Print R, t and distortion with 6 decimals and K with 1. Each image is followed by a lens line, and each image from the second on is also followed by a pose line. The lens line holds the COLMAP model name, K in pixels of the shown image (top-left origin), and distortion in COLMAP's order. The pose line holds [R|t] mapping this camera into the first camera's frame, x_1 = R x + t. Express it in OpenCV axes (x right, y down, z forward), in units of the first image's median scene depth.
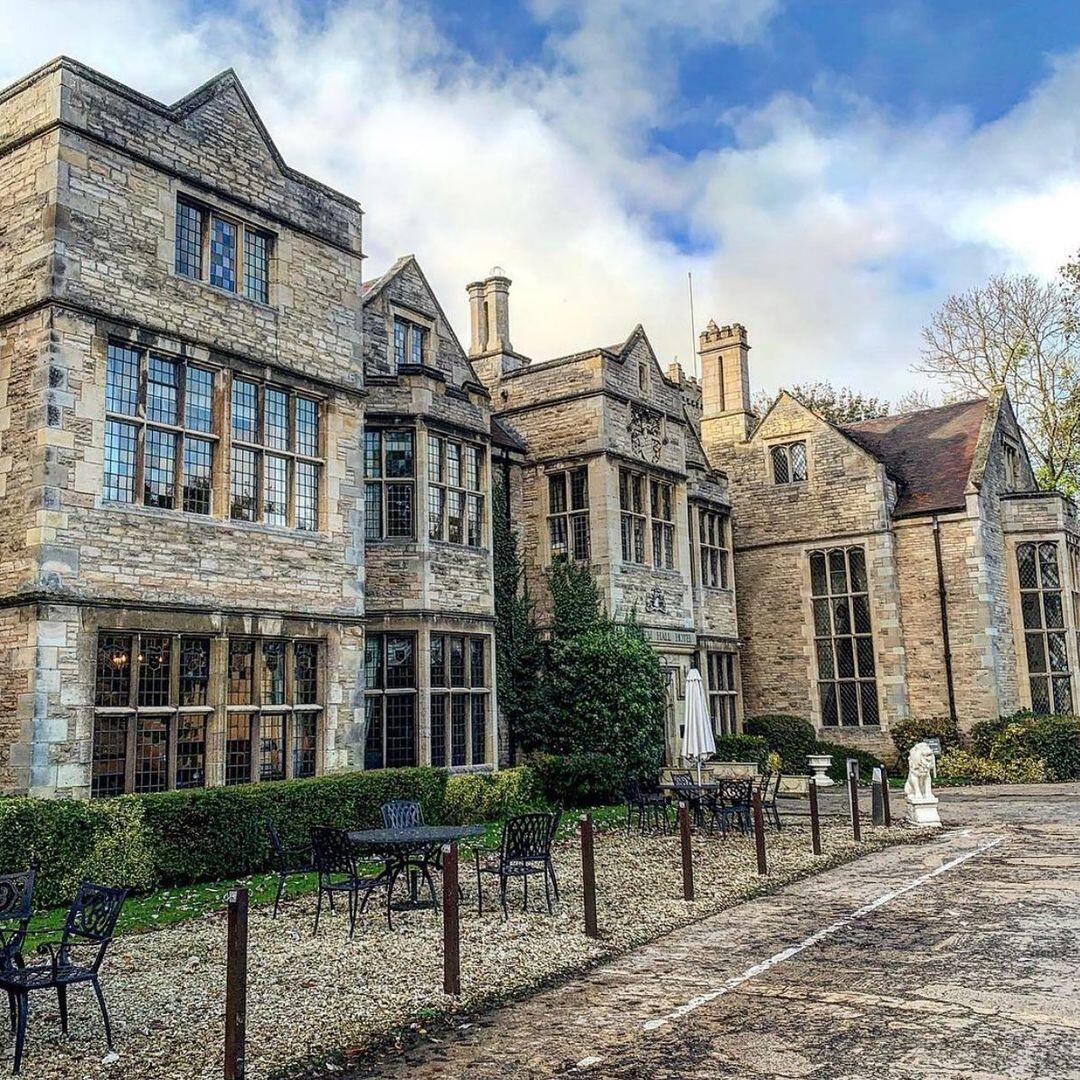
lens RADIAL K [[1122.5, 0, 539.8], [0, 1122.5, 503.8], [0, 0, 1]] dist [0.233302, -0.002396]
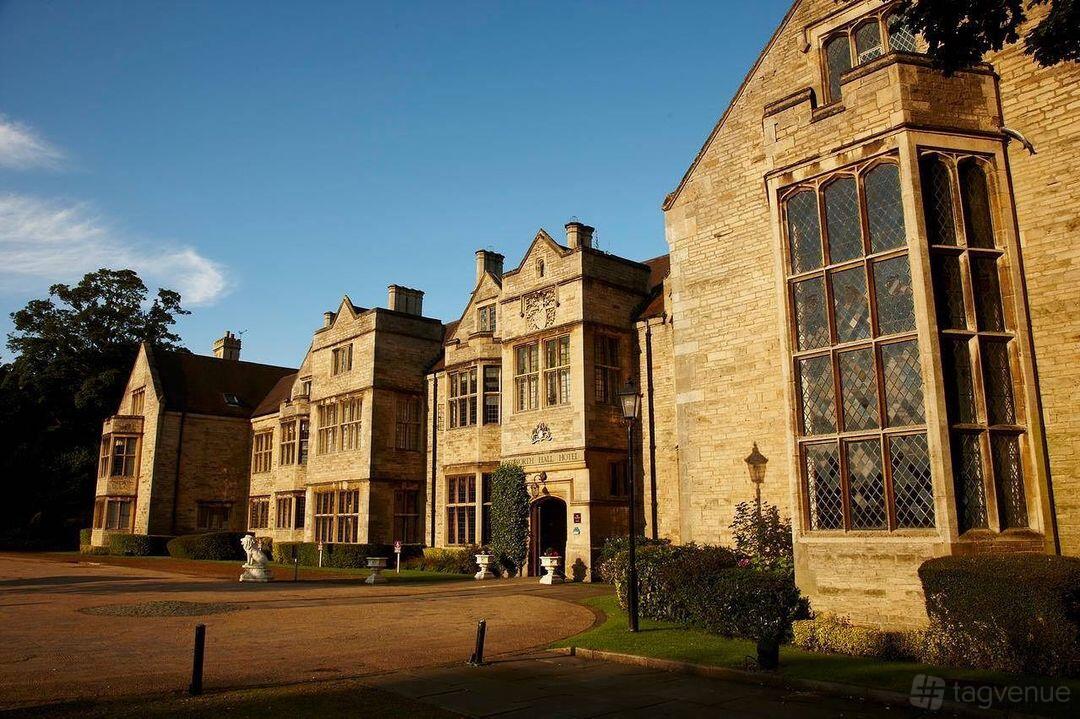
lens RADIAL K [[823.3, 0, 540.0], [0, 823.3, 359.5], [0, 0, 1]] dist [-0.006651, -0.000539]
pose [[-0.223311, -0.173063, -0.959261, 1.222869], [0.186611, 0.958319, -0.216335, 0.247608], [0.956717, -0.227319, -0.181708, 1.392389]]
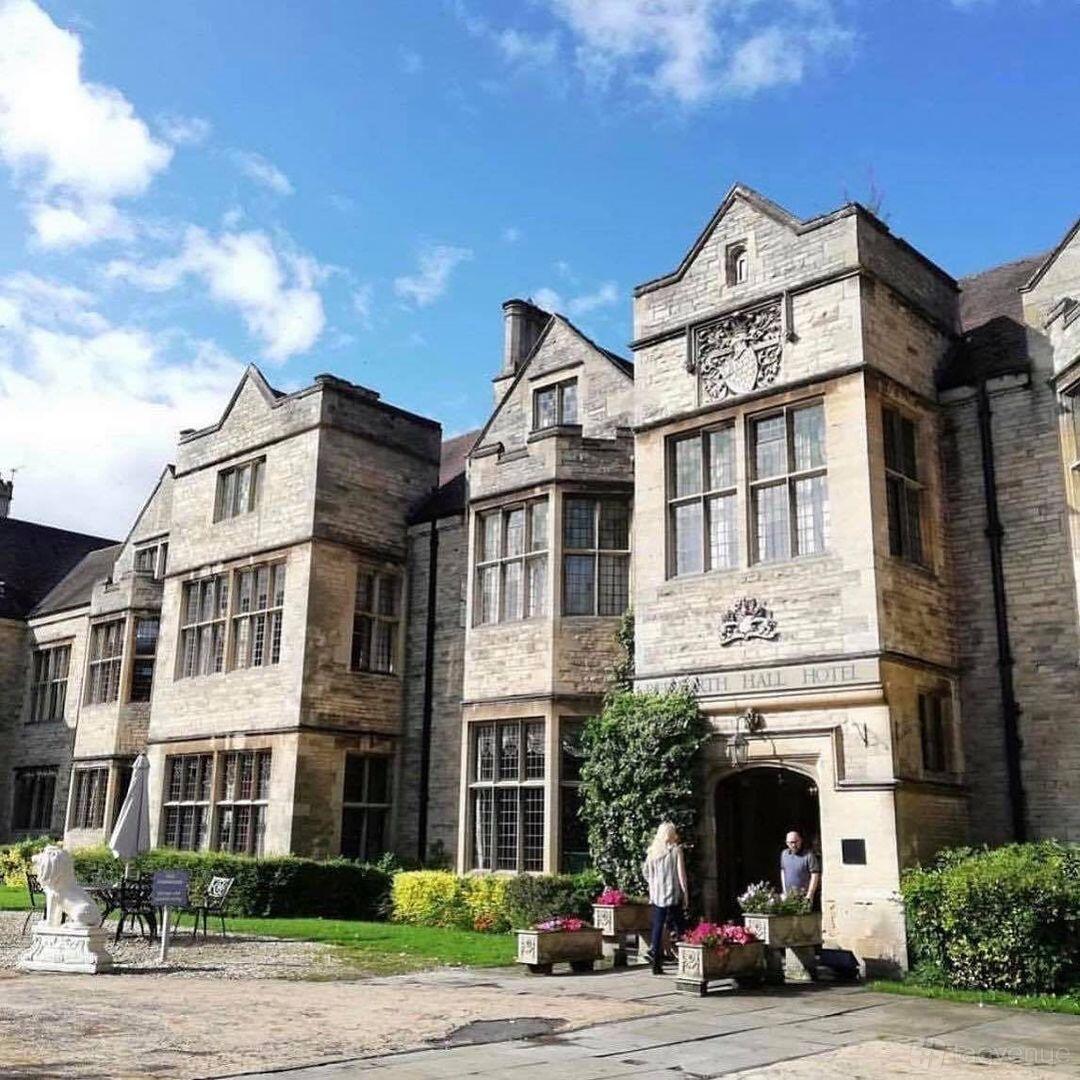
lens RADIAL K [[1166.0, 0, 540.0], [0, 1166.0, 540.0], [0, 0, 1]] dist [0.243553, -0.783191]
pose [[-0.135556, -0.222950, -0.965359, 0.836099], [0.165545, 0.955558, -0.243932, 0.205887], [0.976842, -0.192876, -0.092623, 1.118358]]
